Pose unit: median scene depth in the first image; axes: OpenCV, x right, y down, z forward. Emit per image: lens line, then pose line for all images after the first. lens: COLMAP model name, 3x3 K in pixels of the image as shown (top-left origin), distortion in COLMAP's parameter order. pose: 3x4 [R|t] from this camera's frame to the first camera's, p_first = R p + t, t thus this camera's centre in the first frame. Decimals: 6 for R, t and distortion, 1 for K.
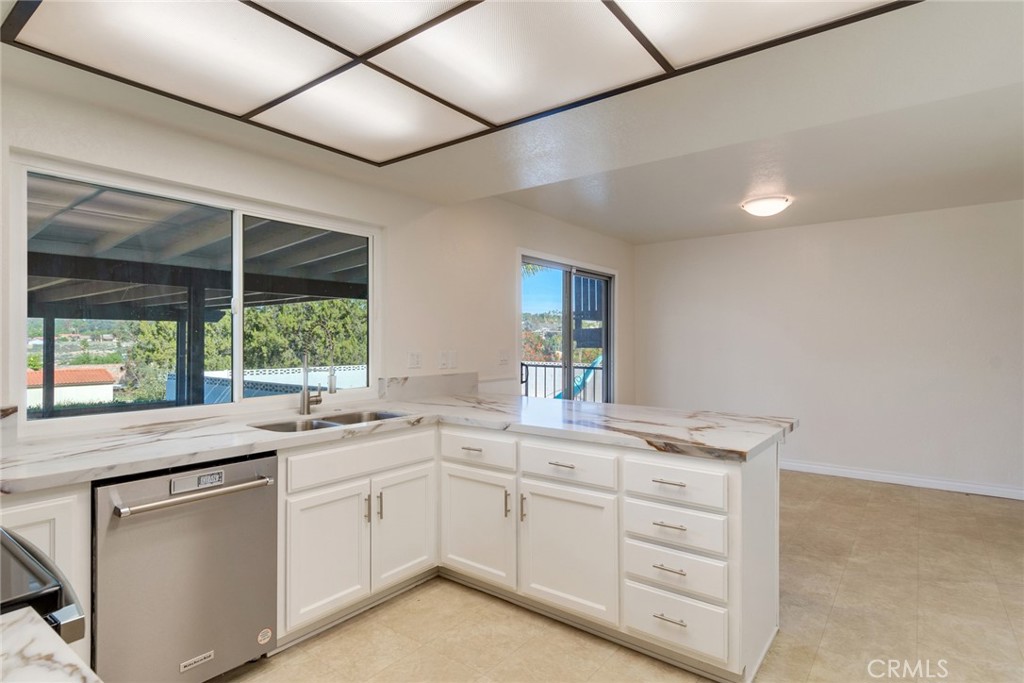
lens RADIAL K [[539.8, 0, 487.5], [0, 539.8, 338.5], [0, 0, 1]] dist [0.005763, -0.008726]
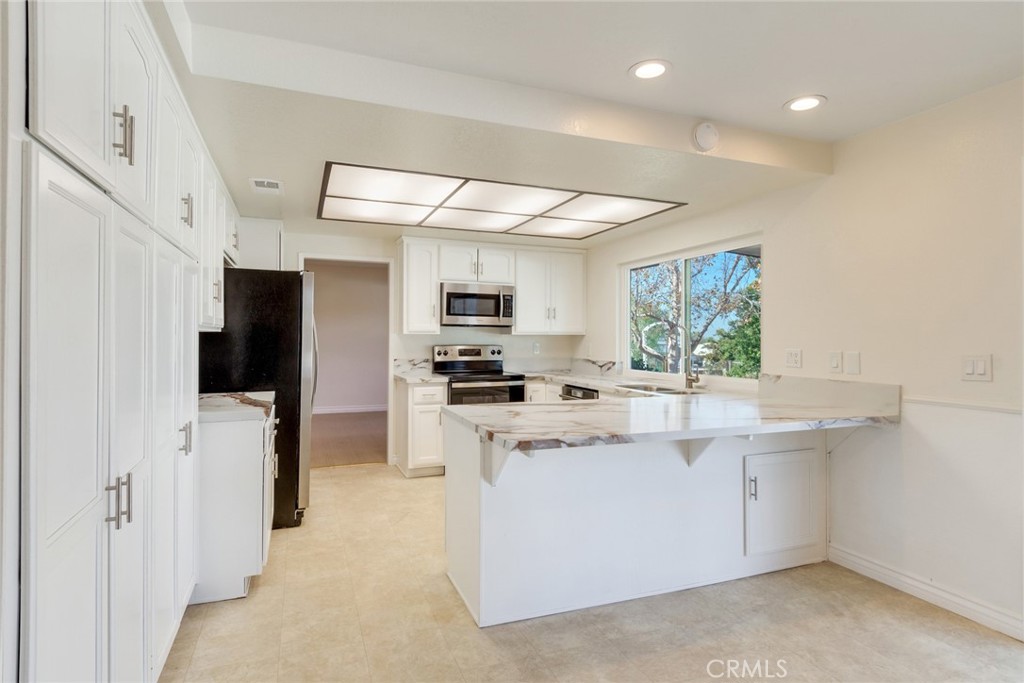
lens RADIAL K [[539.8, 0, 500.2], [0, 539.8, 328.5], [0, 0, 1]] dist [0.005763, -0.008726]
pose [[-0.515362, -0.019943, -0.856741, 1.023724], [-0.007454, 0.999796, -0.018789, 0.009628], [0.856940, -0.003297, -0.515405, 1.150940]]
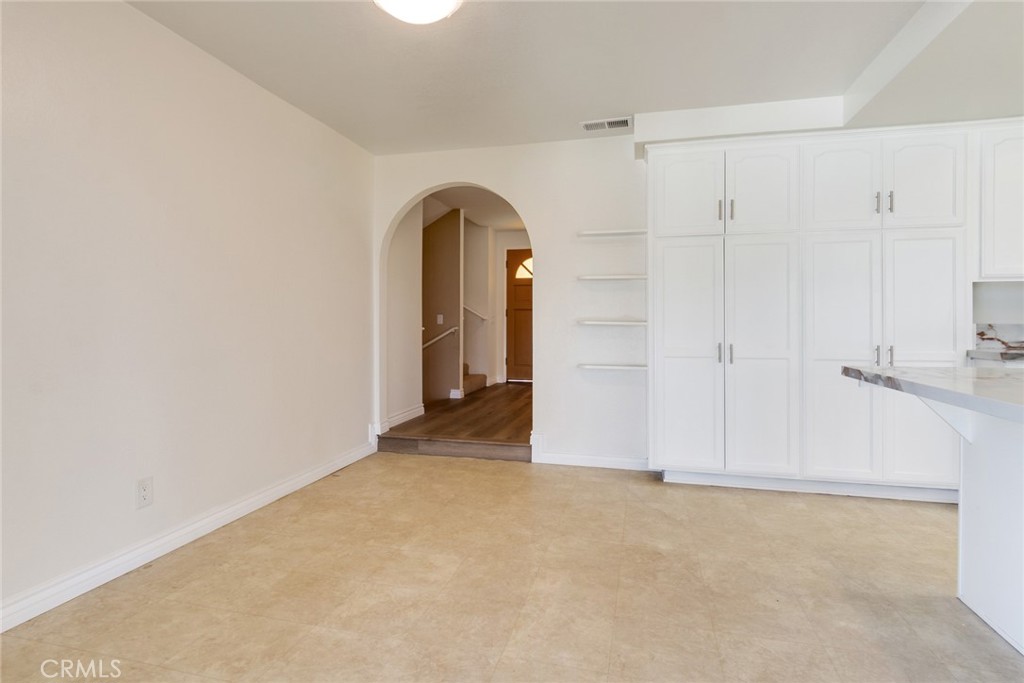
lens RADIAL K [[539.8, 0, 509.3], [0, 539.8, 335.3], [0, 0, 1]] dist [0.005763, -0.008726]
pose [[-0.411168, -0.026174, 0.911184, 0.044612], [-0.004378, 0.999633, 0.026740, 0.071612], [-0.911549, 0.007005, -0.411131, 1.503433]]
